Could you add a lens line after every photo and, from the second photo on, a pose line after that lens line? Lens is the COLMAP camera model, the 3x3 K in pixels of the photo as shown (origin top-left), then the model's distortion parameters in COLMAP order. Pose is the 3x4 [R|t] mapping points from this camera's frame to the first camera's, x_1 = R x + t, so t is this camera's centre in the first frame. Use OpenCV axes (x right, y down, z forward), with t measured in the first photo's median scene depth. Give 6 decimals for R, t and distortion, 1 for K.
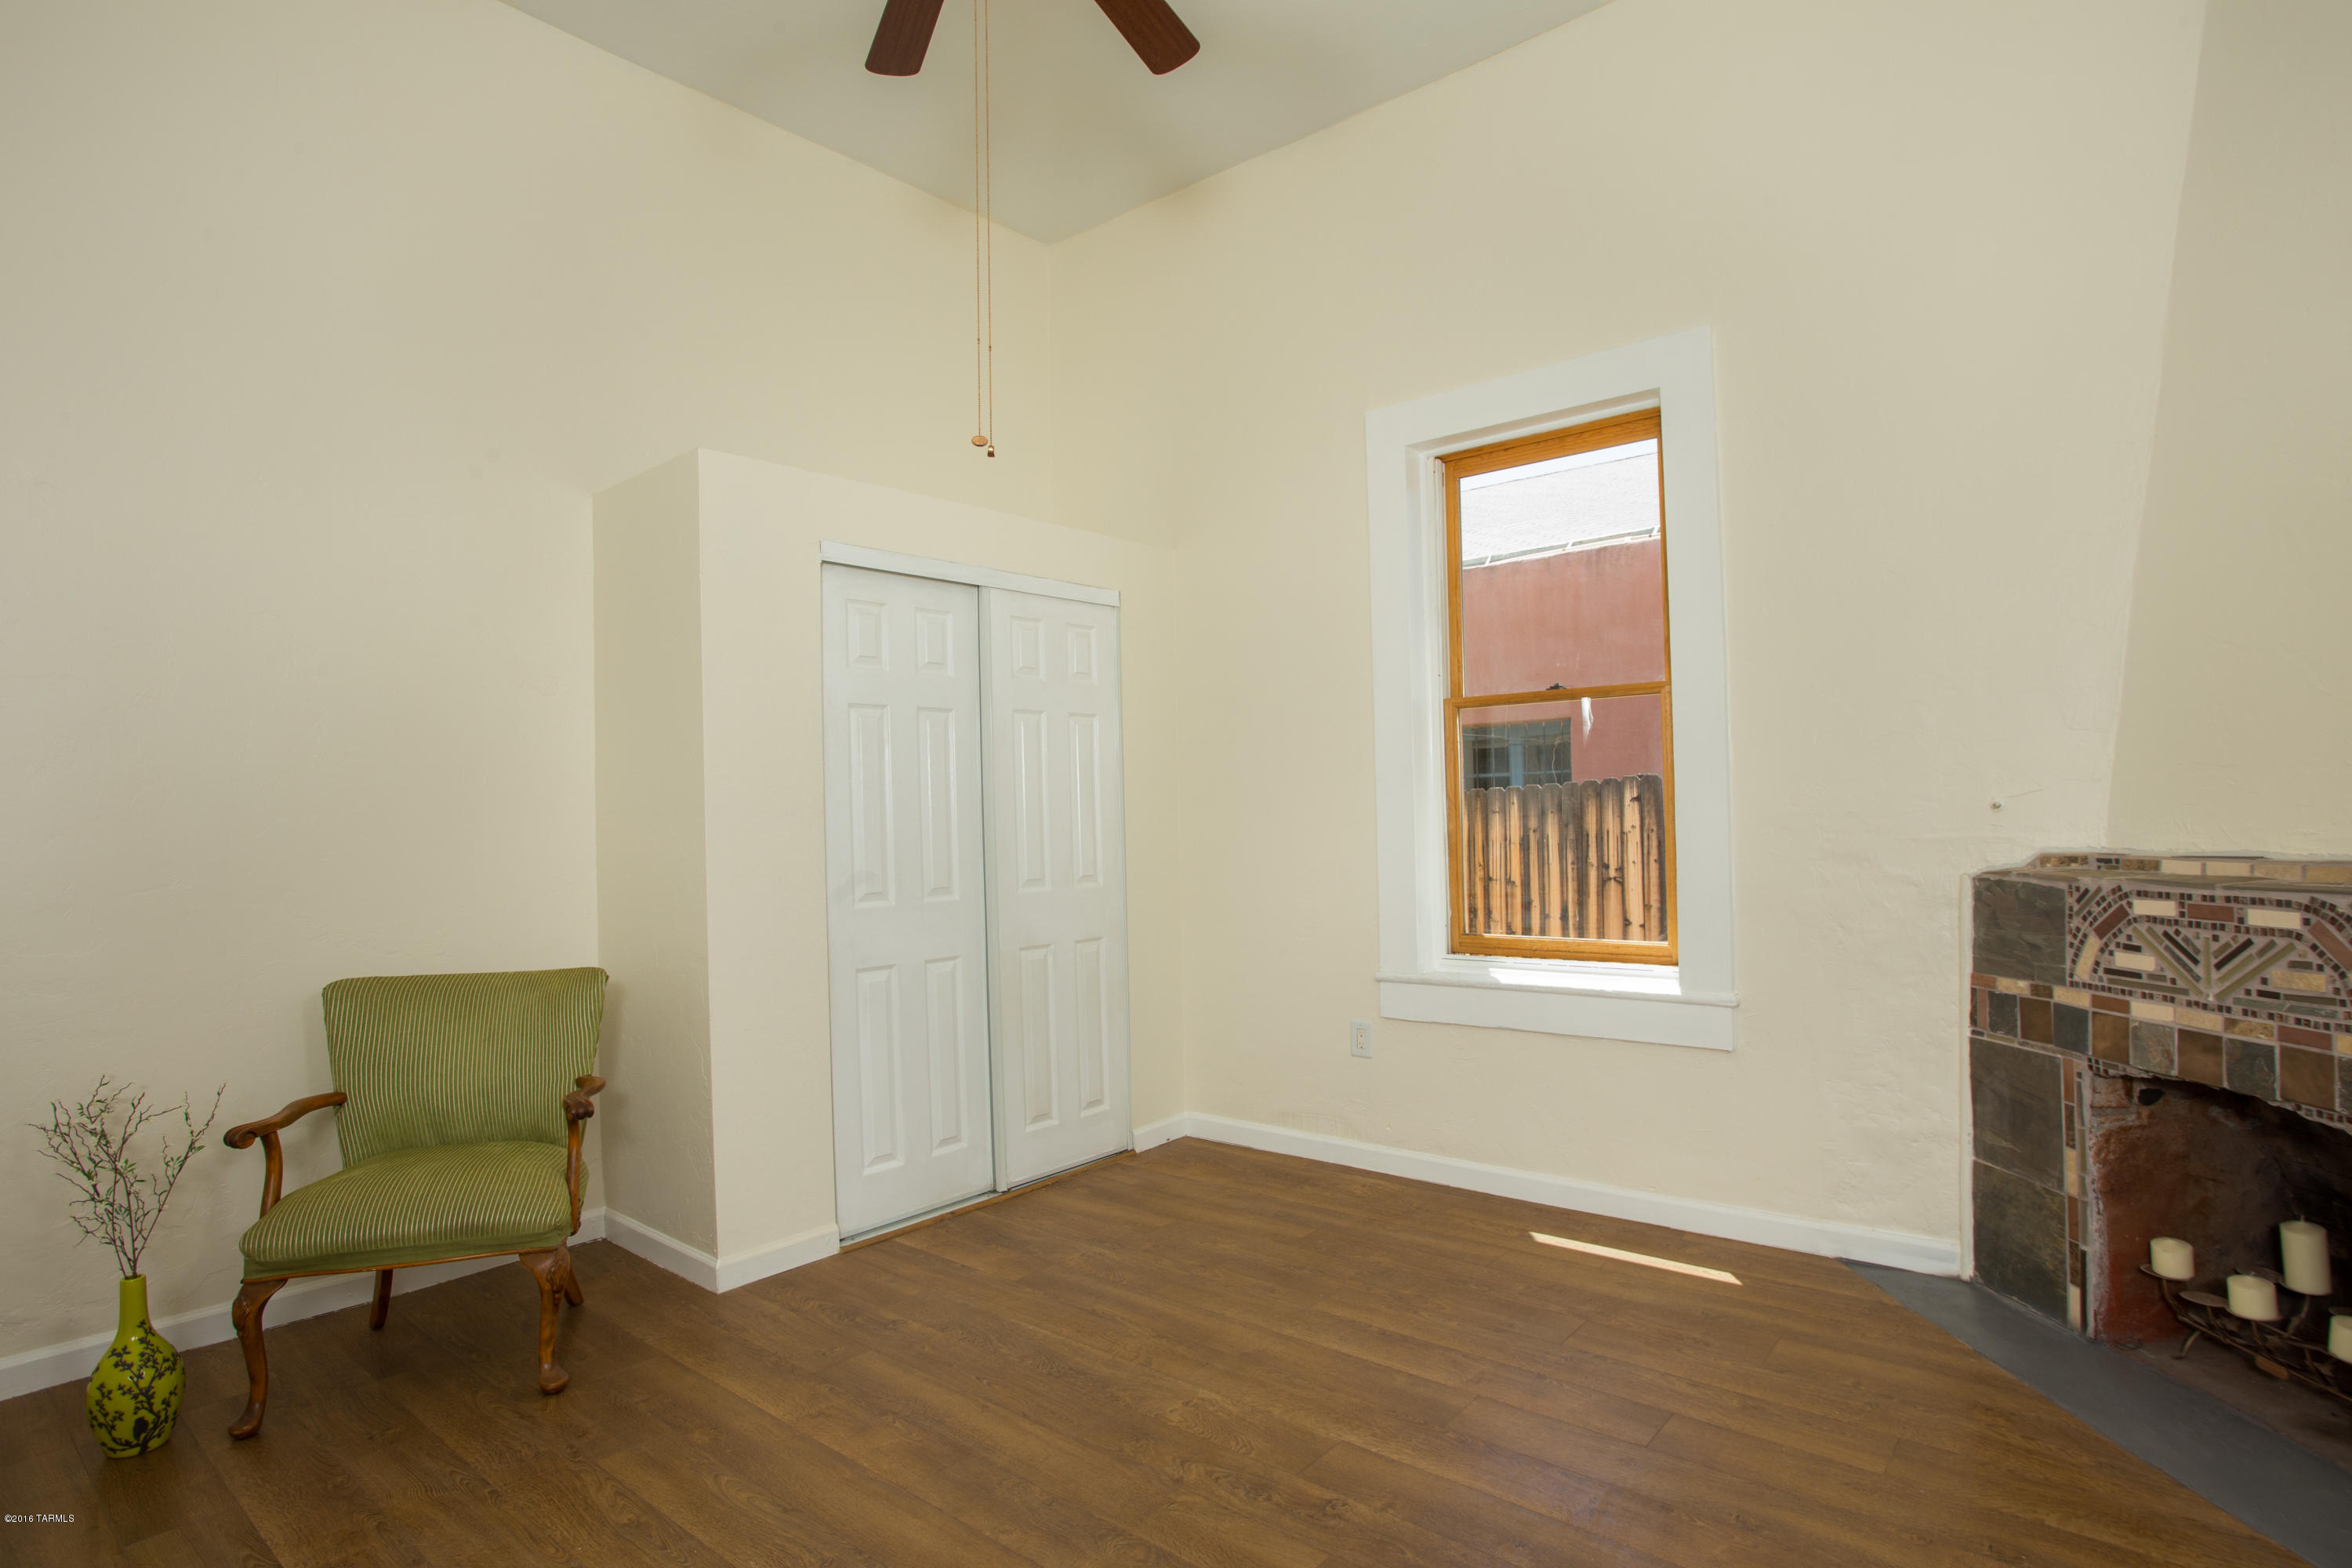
lens RADIAL K [[1187.8, 0, 1213.6], [0, 1187.8, 783.3], [0, 0, 1]] dist [-0.045679, 0.001660]
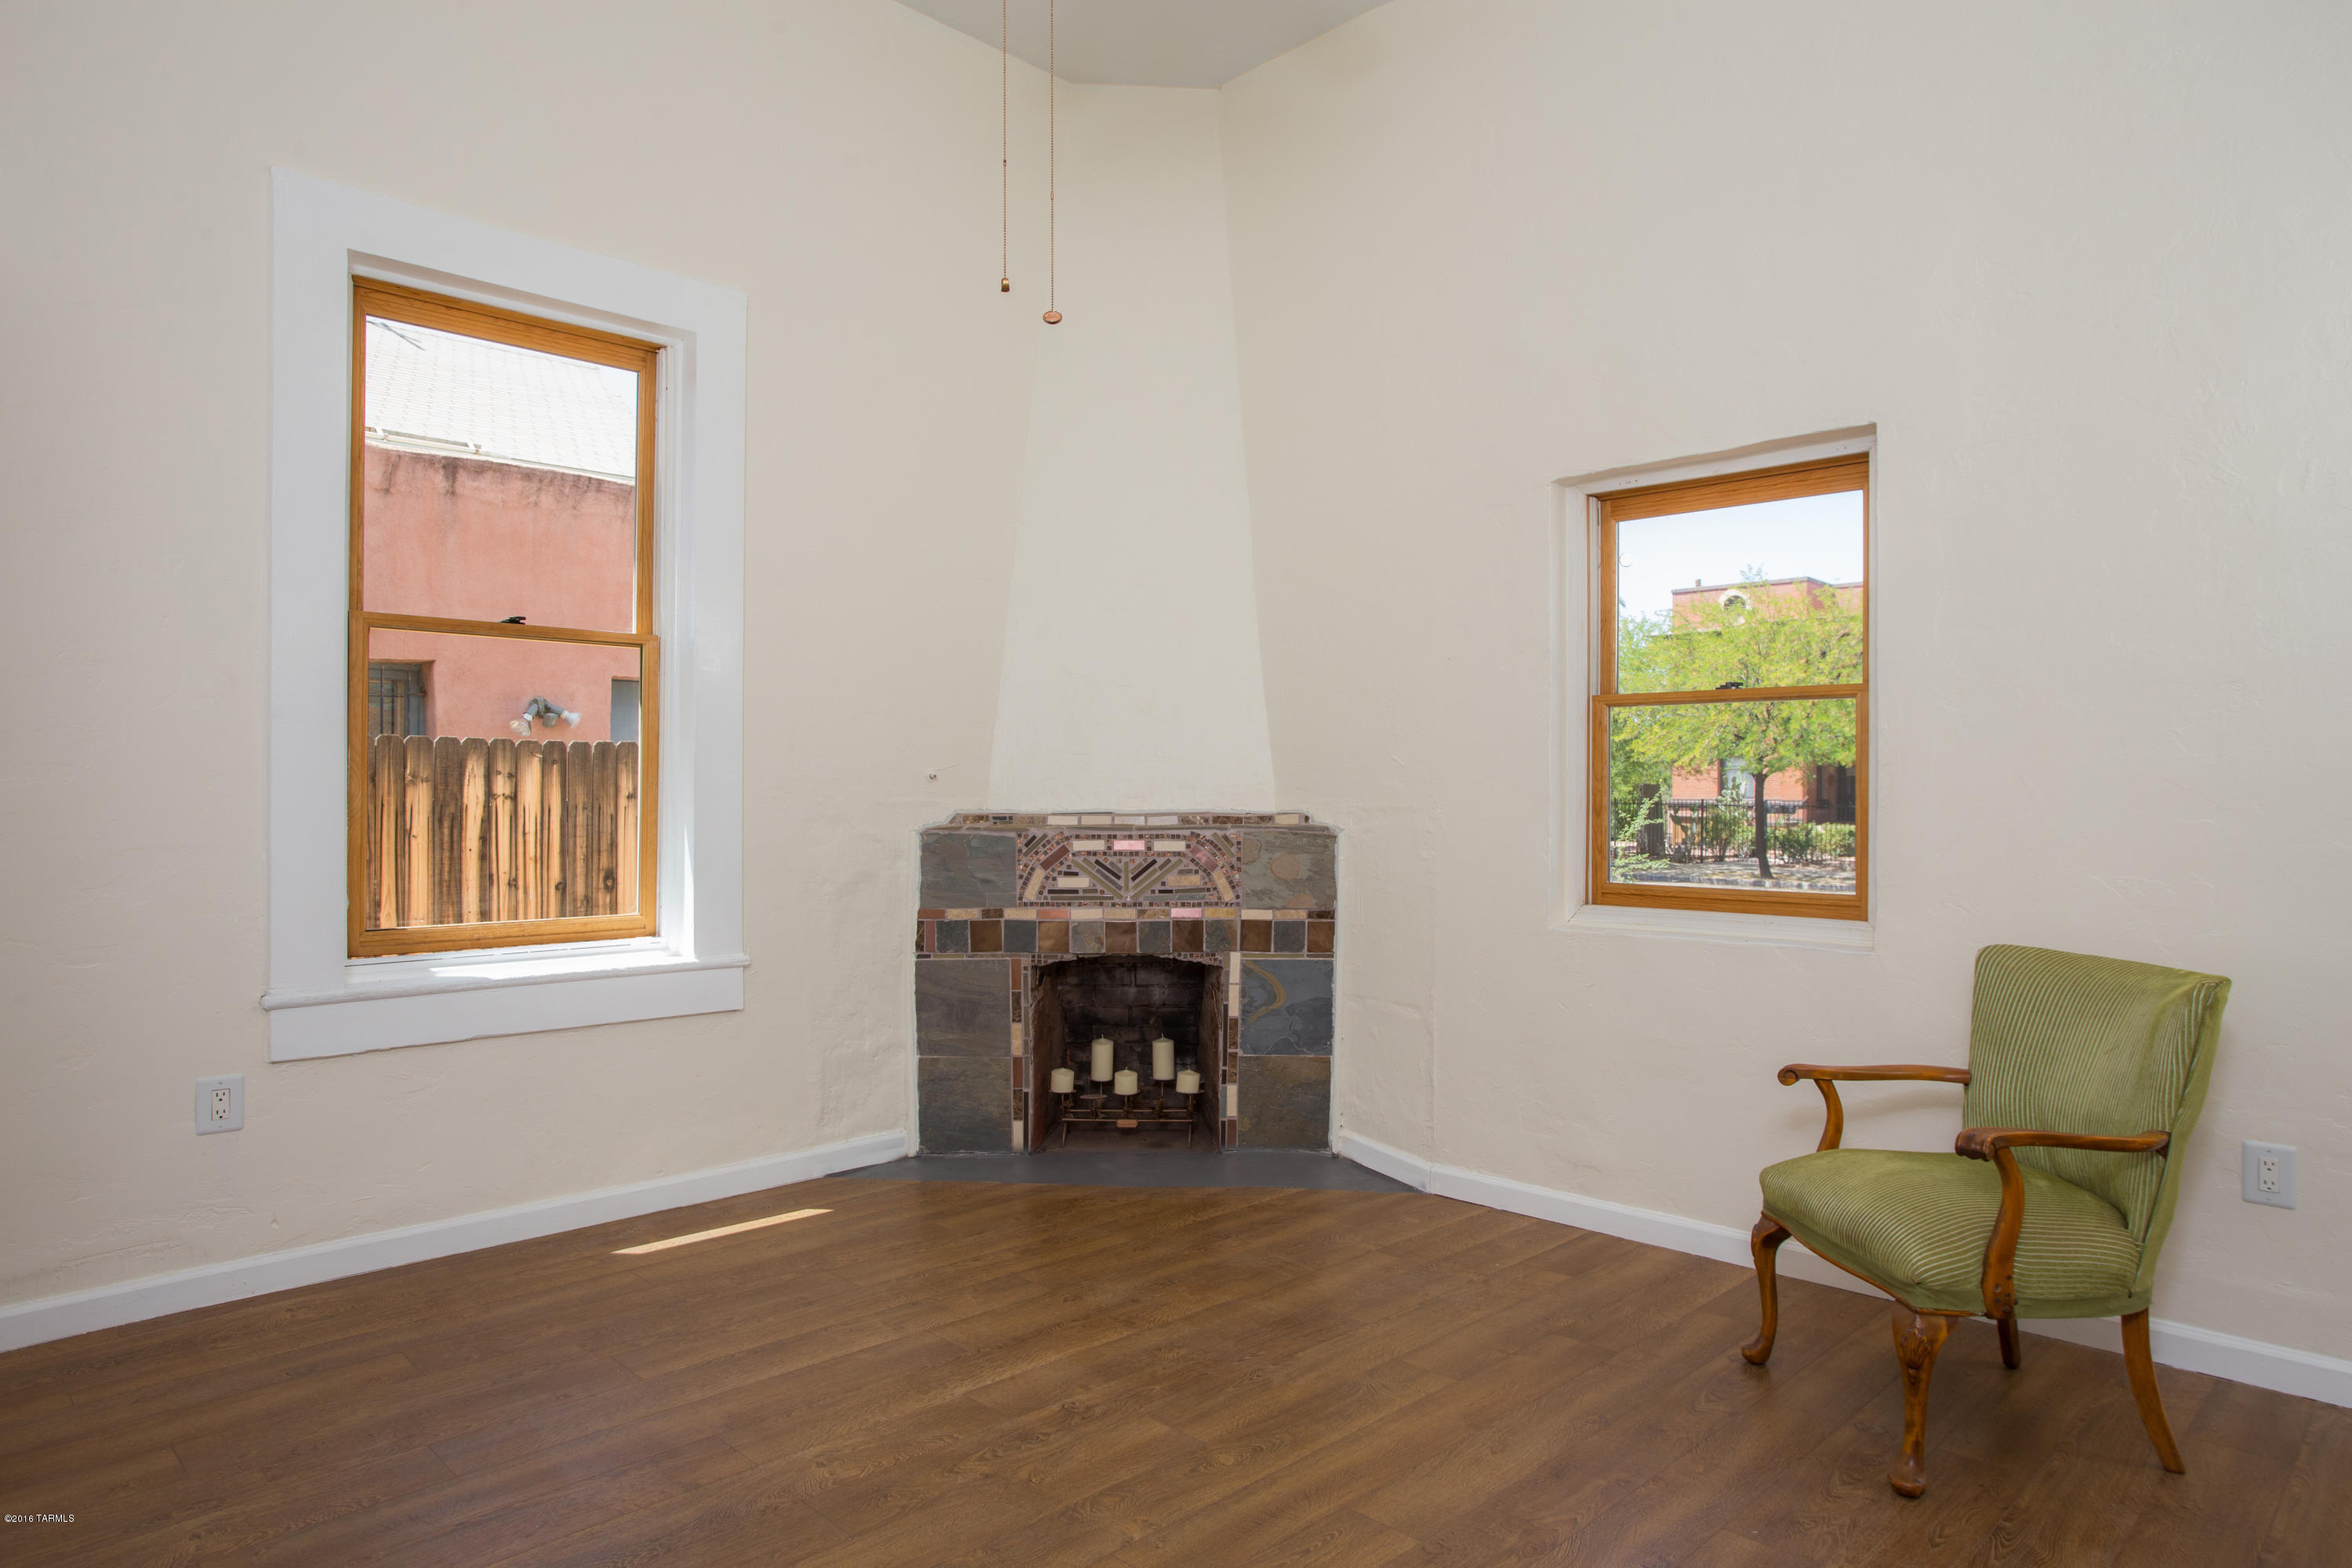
lens RADIAL K [[1410.4, 0, 1176.0], [0, 1410.4, 784.0], [0, 0, 1]] dist [-0.036955, 0.001027]
pose [[0.099550, 0.033729, 0.994461, -0.928698], [-0.028680, 0.999107, -0.031015, 0.073824], [-0.994619, -0.025433, 0.100429, 0.633396]]
